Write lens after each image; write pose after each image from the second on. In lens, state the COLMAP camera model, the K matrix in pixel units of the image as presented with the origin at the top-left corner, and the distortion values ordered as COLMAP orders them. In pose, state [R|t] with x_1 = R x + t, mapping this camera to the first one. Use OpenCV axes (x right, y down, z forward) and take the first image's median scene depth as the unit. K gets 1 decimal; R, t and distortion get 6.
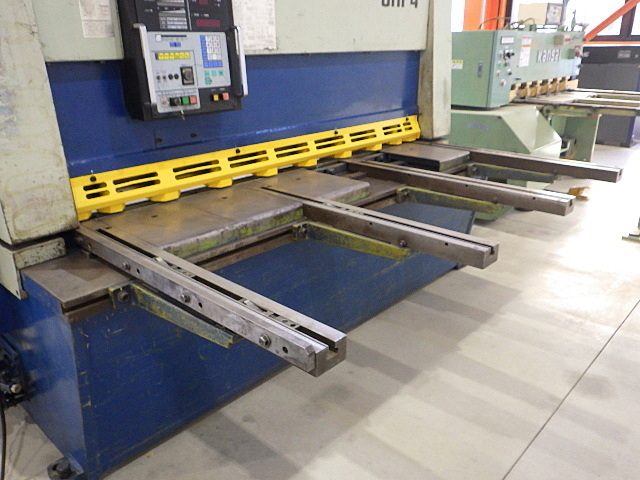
lens RADIAL K [[527.6, 0, 321.4], [0, 527.6, 239.8], [0, 0, 1]] dist [-0.016802, 0.018080]
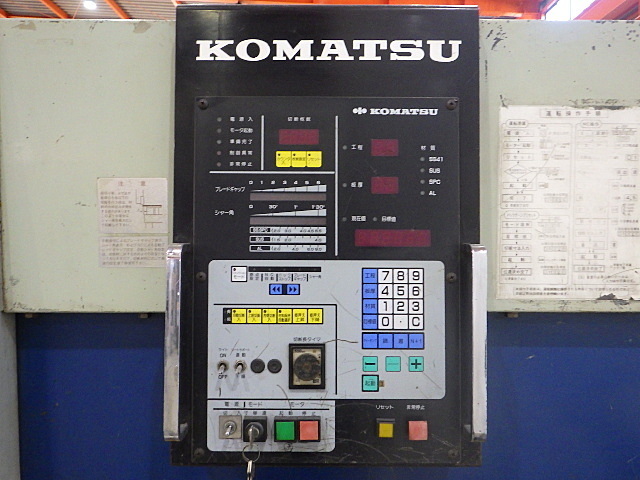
lens RADIAL K [[527.6, 0, 321.1], [0, 527.6, 241.1], [0, 0, 1]] dist [-0.016802, 0.018080]
pose [[0.675077, 0.028856, -0.737183, 0.034542], [-0.267121, 0.940996, -0.207783, -0.320263], [0.687690, 0.337186, 0.642952, 0.727547]]
